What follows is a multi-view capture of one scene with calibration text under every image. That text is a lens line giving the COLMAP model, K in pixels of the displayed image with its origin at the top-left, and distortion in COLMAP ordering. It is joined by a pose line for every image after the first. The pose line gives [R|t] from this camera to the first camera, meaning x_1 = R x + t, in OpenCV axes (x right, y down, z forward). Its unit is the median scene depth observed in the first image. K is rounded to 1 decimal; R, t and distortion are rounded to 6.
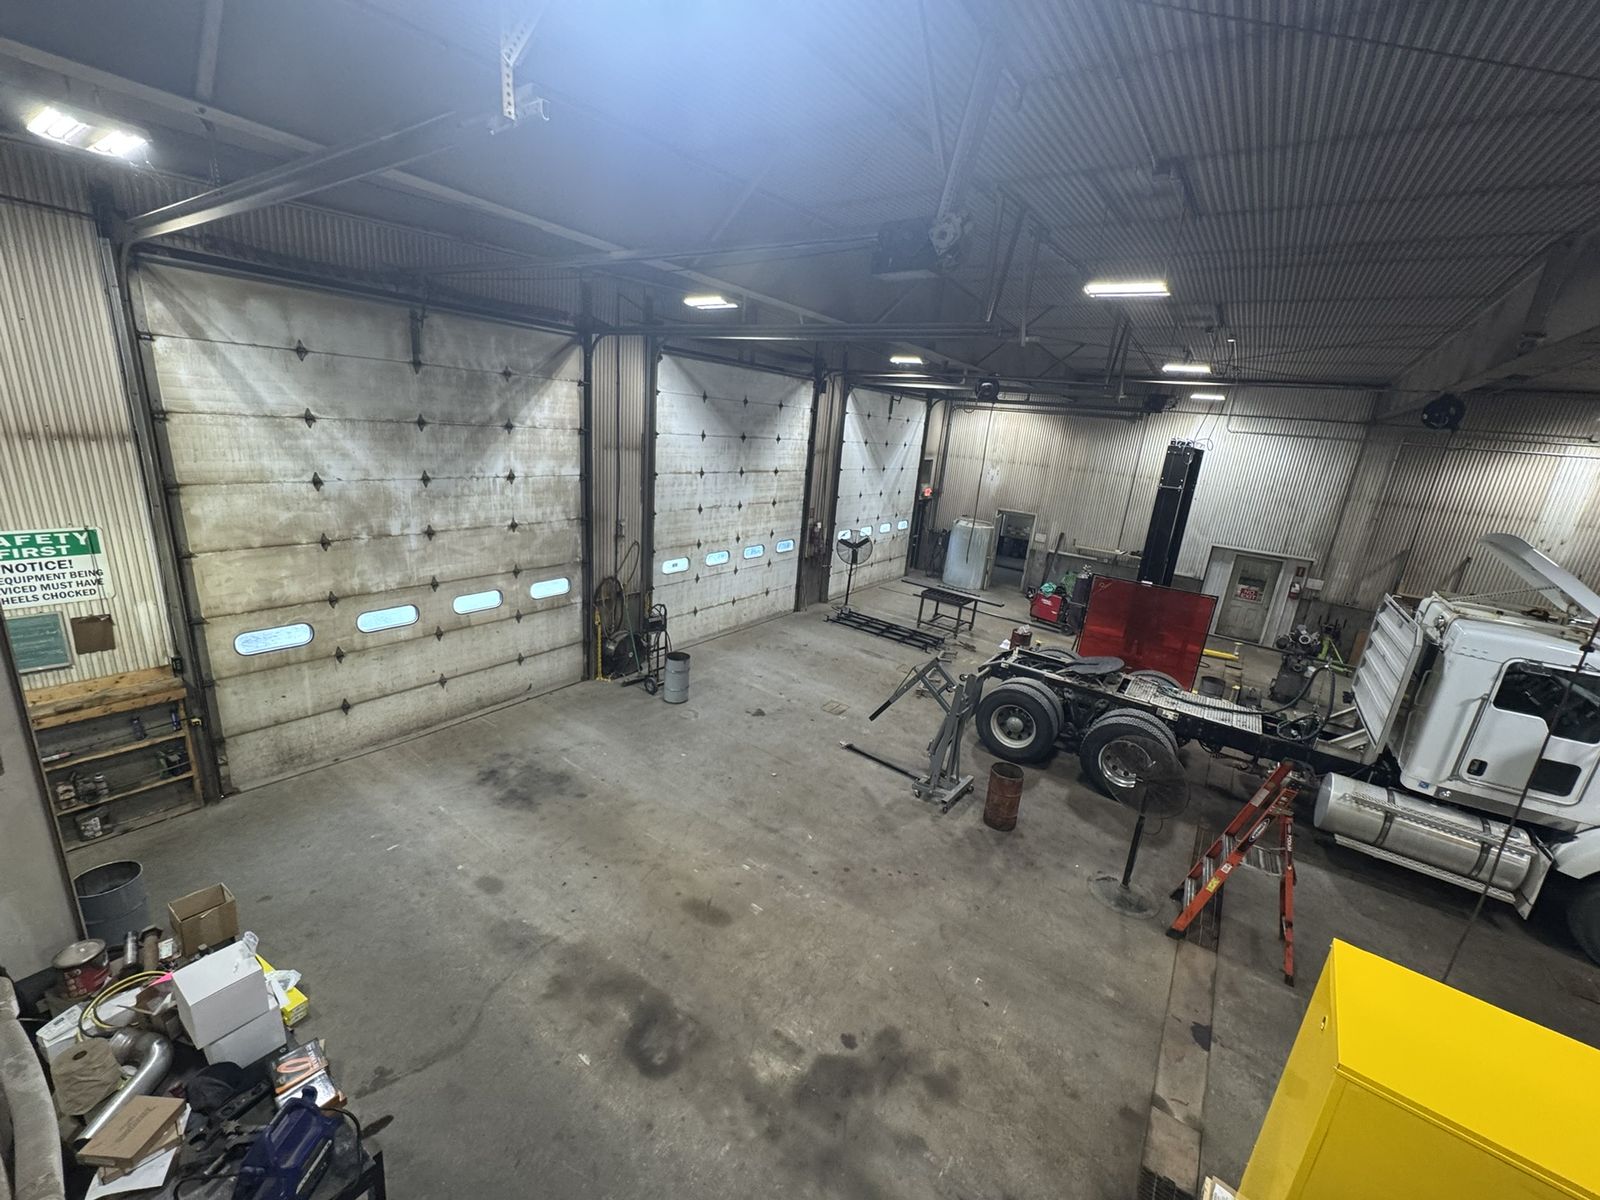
lens RADIAL K [[642.3, 0, 801.2], [0, 642.3, 599.2], [0, 0, 1]] dist [0.000455, 0.000358]
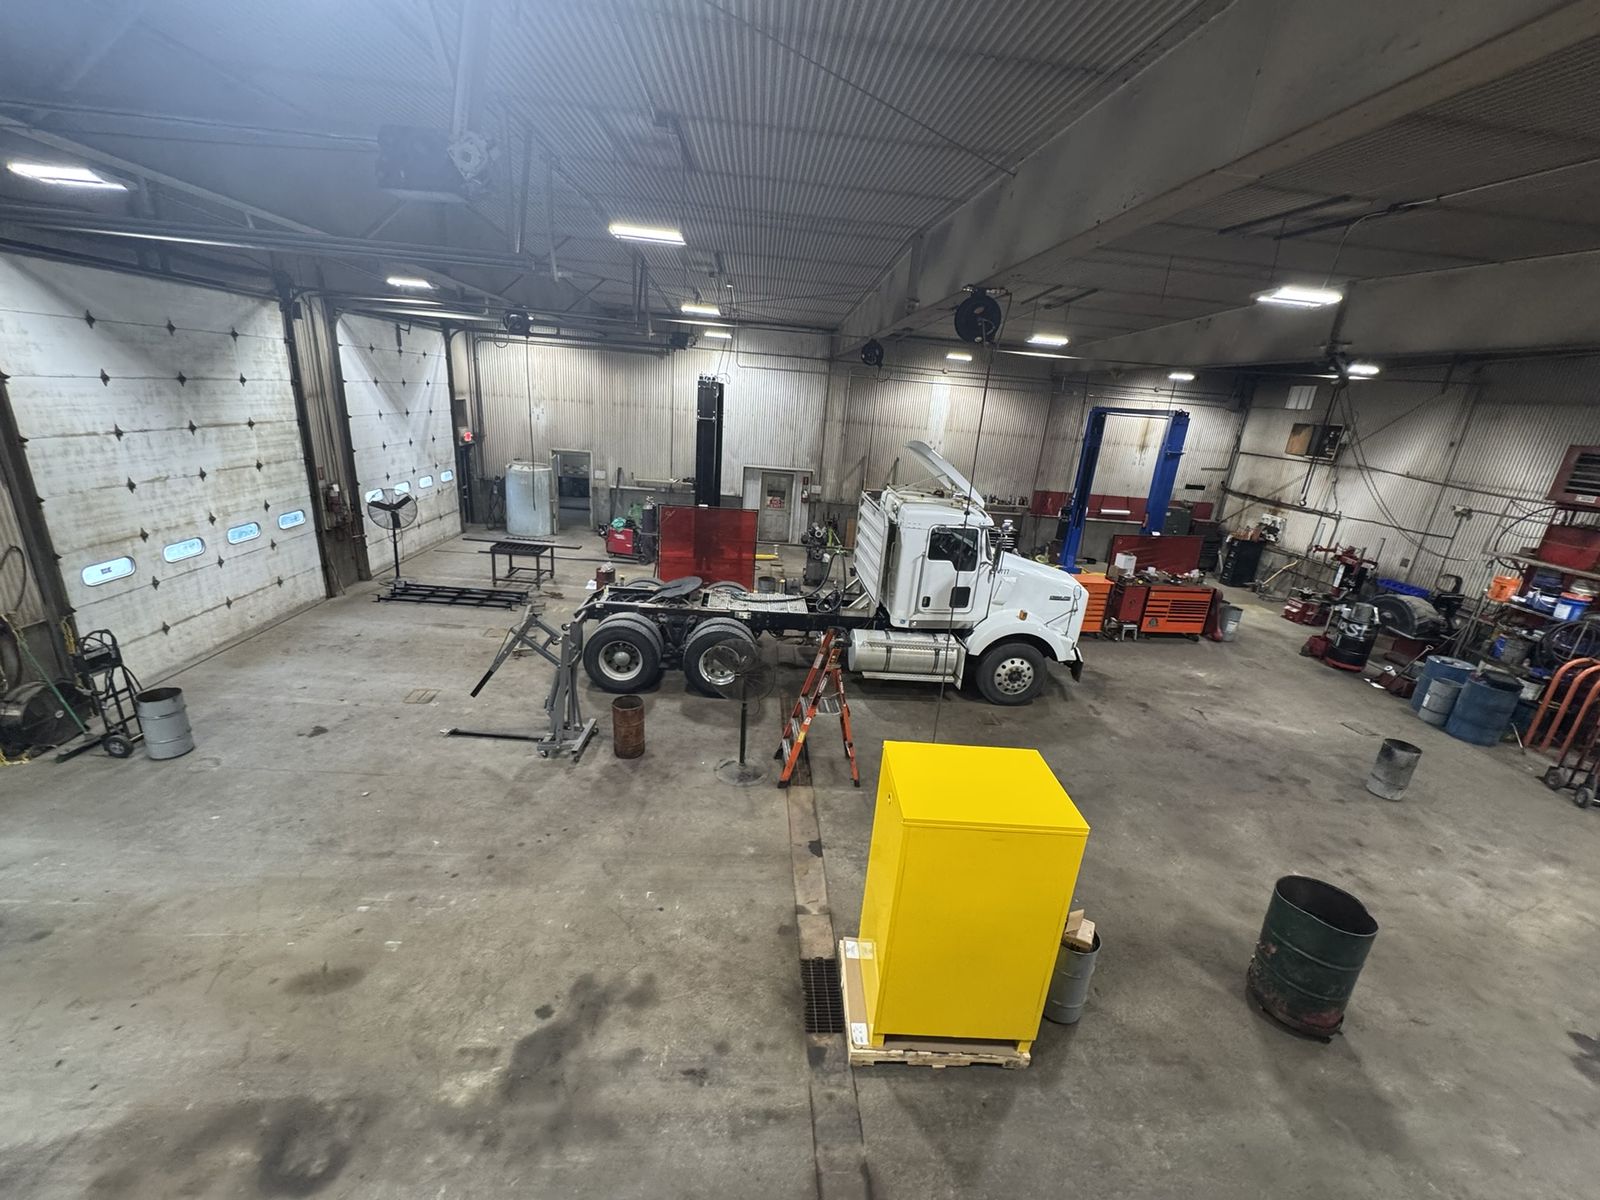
lens RADIAL K [[642.3, 0, 801.6], [0, 642.3, 598.5], [0, 0, 1]] dist [0.000455, 0.000358]
pose [[0.780187, -0.216718, 0.586806, -0.034409], [0.159487, 0.975982, 0.148402, -0.009458], [-0.604873, -0.022193, 0.796012, -0.006858]]
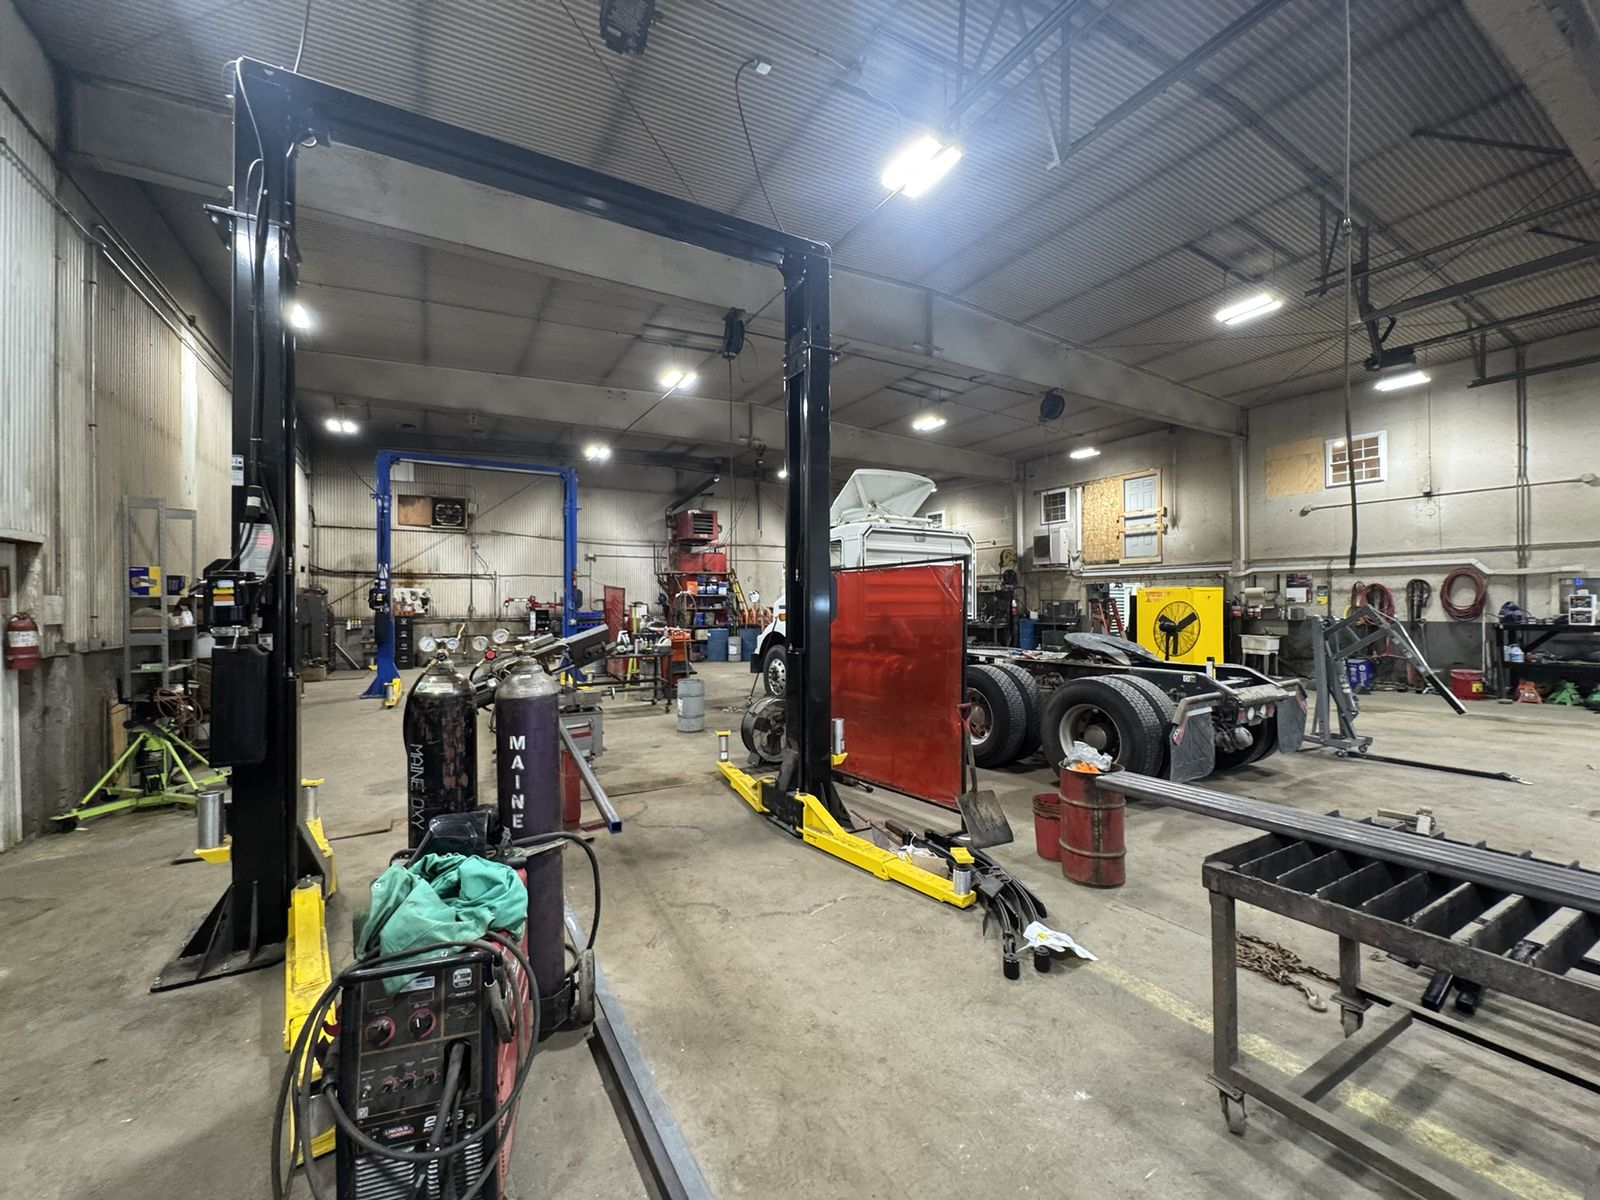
lens RADIAL K [[642.3, 0, 807.5], [0, 642.3, 604.3], [0, 0, 1]] dist [0.000455, 0.000358]
pose [[-0.908235, -0.082454, 0.410257, 0.500897], [0.040536, 0.958449, 0.282369, -0.183294], [-0.416492, 0.273088, -0.867155, 1.963877]]
